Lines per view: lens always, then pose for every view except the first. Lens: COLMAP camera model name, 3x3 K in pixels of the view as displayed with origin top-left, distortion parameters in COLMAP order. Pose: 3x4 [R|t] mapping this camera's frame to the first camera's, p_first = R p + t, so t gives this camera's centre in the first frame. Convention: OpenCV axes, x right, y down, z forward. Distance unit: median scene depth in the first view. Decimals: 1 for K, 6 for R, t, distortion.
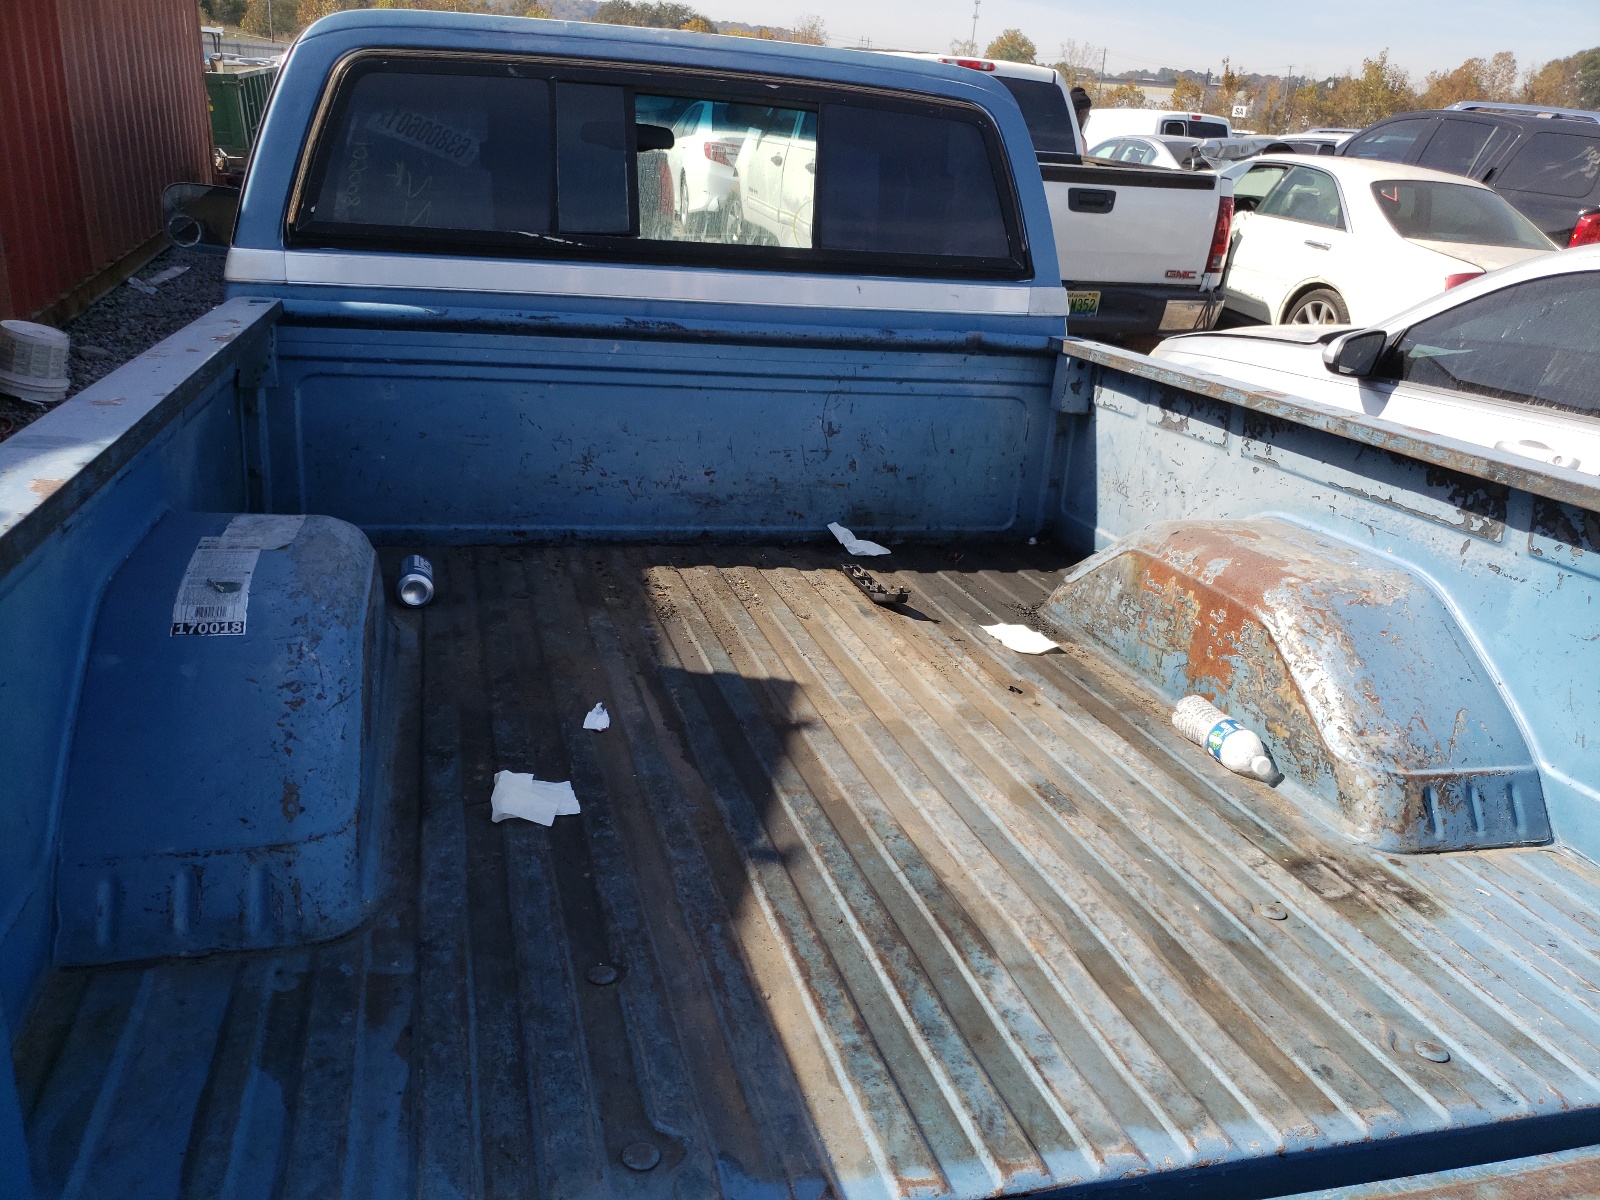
lens RADIAL K [[1231.6, 0, 800.0], [0, 1231.6, 600.0], [0, 0, 1]] dist [0.002067, 0.014856]
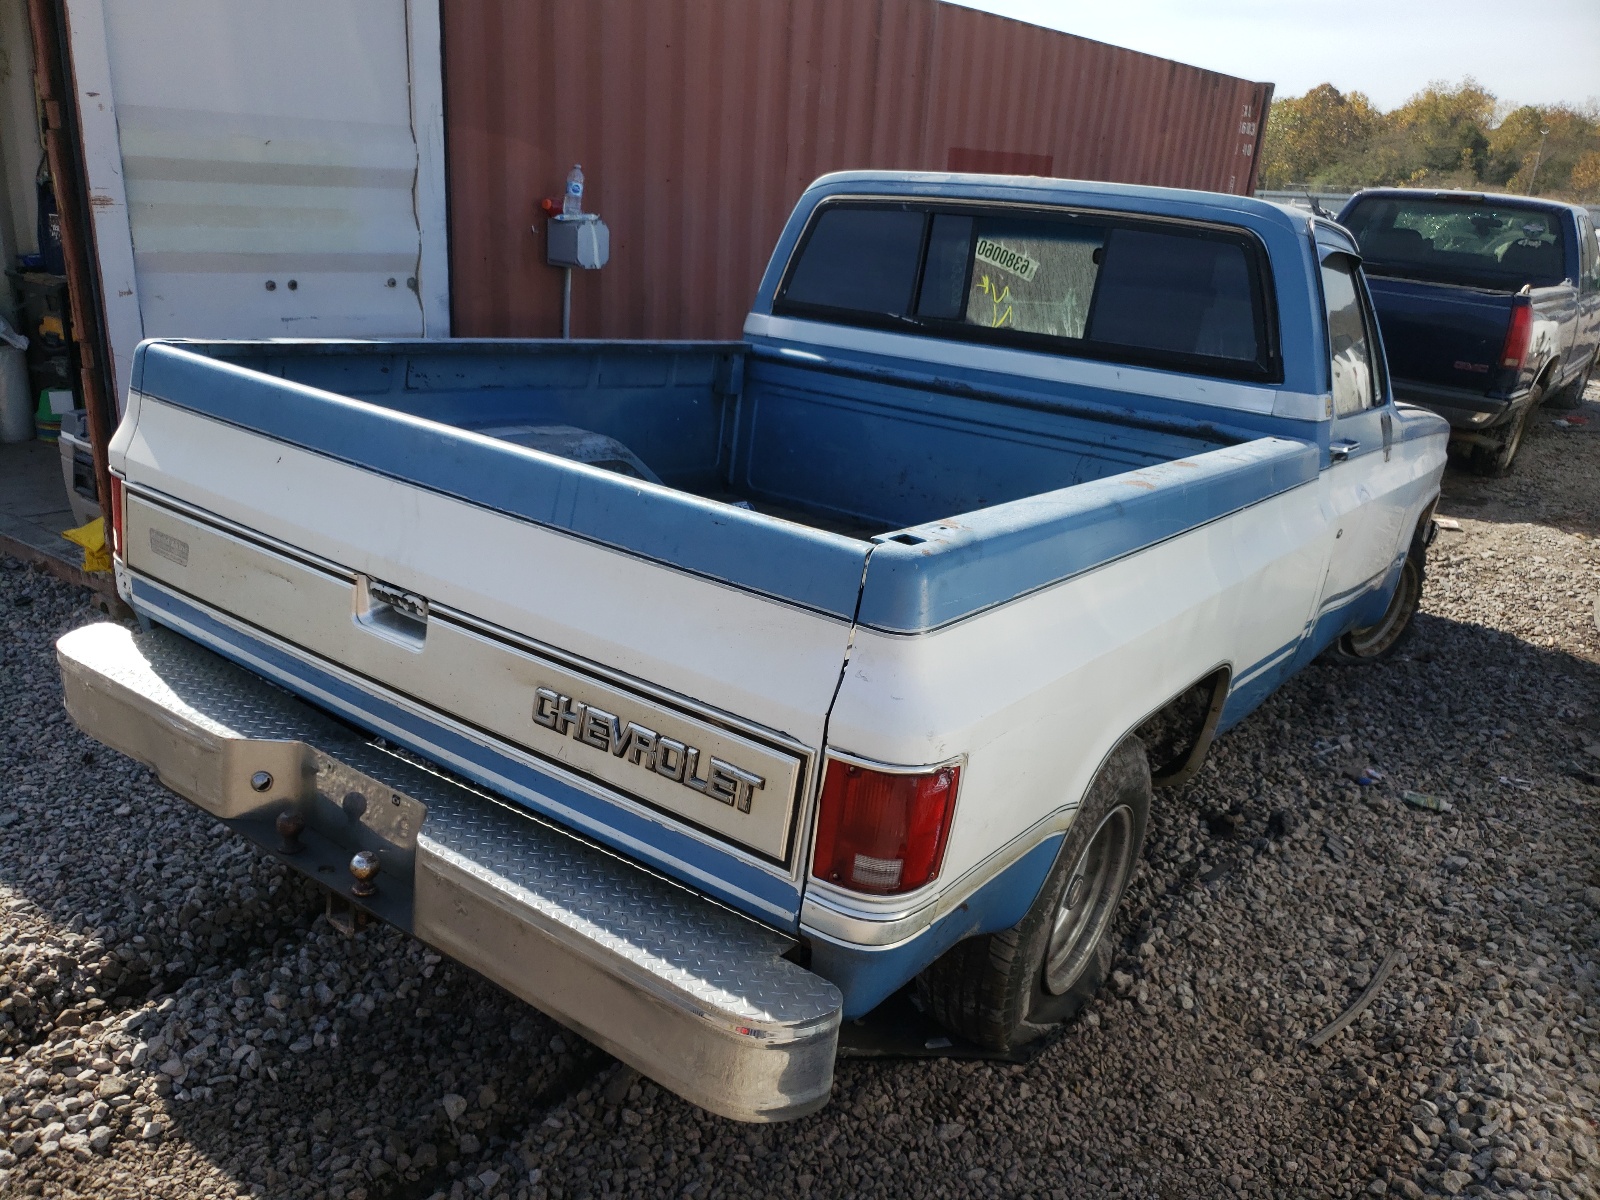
lens RADIAL K [[1231.6, 0, 800.0], [0, 1231.6, 600.0], [0, 0, 1]] dist [0.002067, 0.014856]
pose [[0.655042, 0.213141, -0.724908, 0.800236], [-0.292473, 0.956125, 0.016840, 0.032377], [0.696692, 0.200985, 0.688640, -0.011593]]
